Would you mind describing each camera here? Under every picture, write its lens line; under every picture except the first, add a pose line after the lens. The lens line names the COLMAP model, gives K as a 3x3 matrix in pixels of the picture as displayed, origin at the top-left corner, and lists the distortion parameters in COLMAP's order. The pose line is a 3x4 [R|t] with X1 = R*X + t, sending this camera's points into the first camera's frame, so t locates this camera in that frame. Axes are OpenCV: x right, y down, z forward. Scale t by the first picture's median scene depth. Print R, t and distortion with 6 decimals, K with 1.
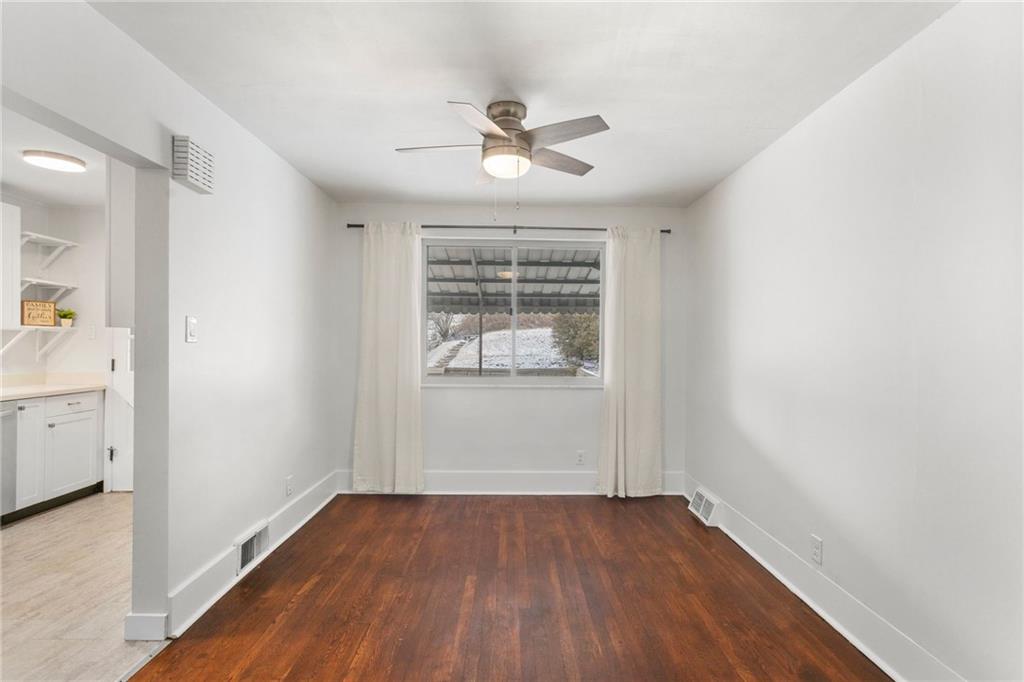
lens RADIAL K [[493.7, 0, 510.4], [0, 493.7, 341.8], [0, 0, 1]] dist [-0.005348, 0.001957]
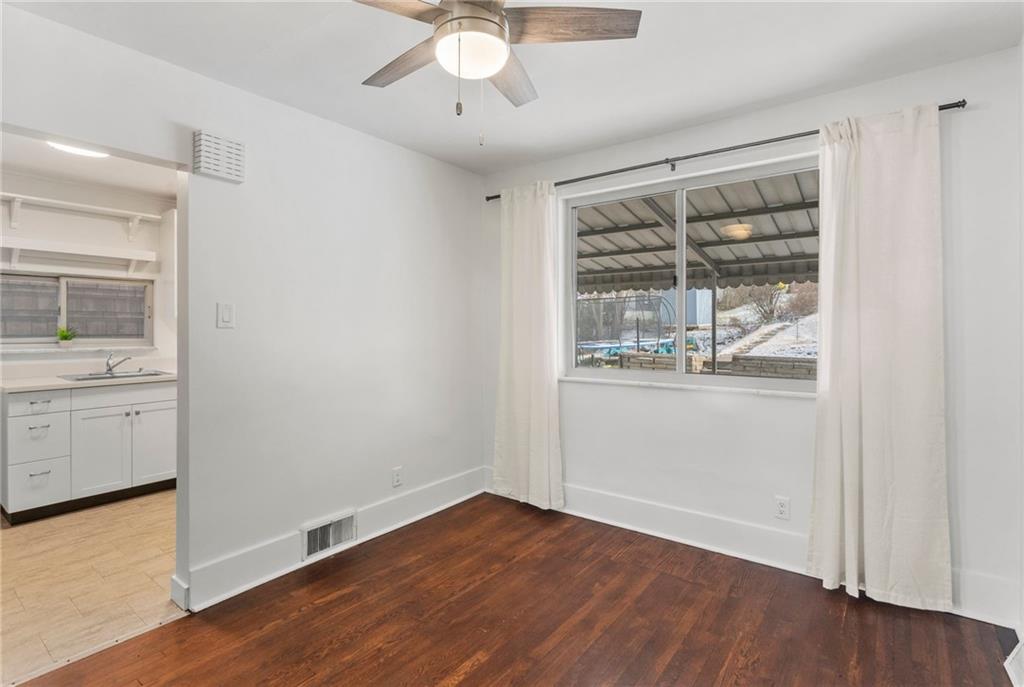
lens RADIAL K [[493.7, 0, 507.0], [0, 493.7, 323.4], [0, 0, 1]] dist [-0.005348, 0.001957]
pose [[0.791277, -0.014871, -0.611277, 0.291529], [0.011033, 0.999889, -0.010043, 0.005277], [0.611358, 0.001203, 0.791353, 0.345501]]
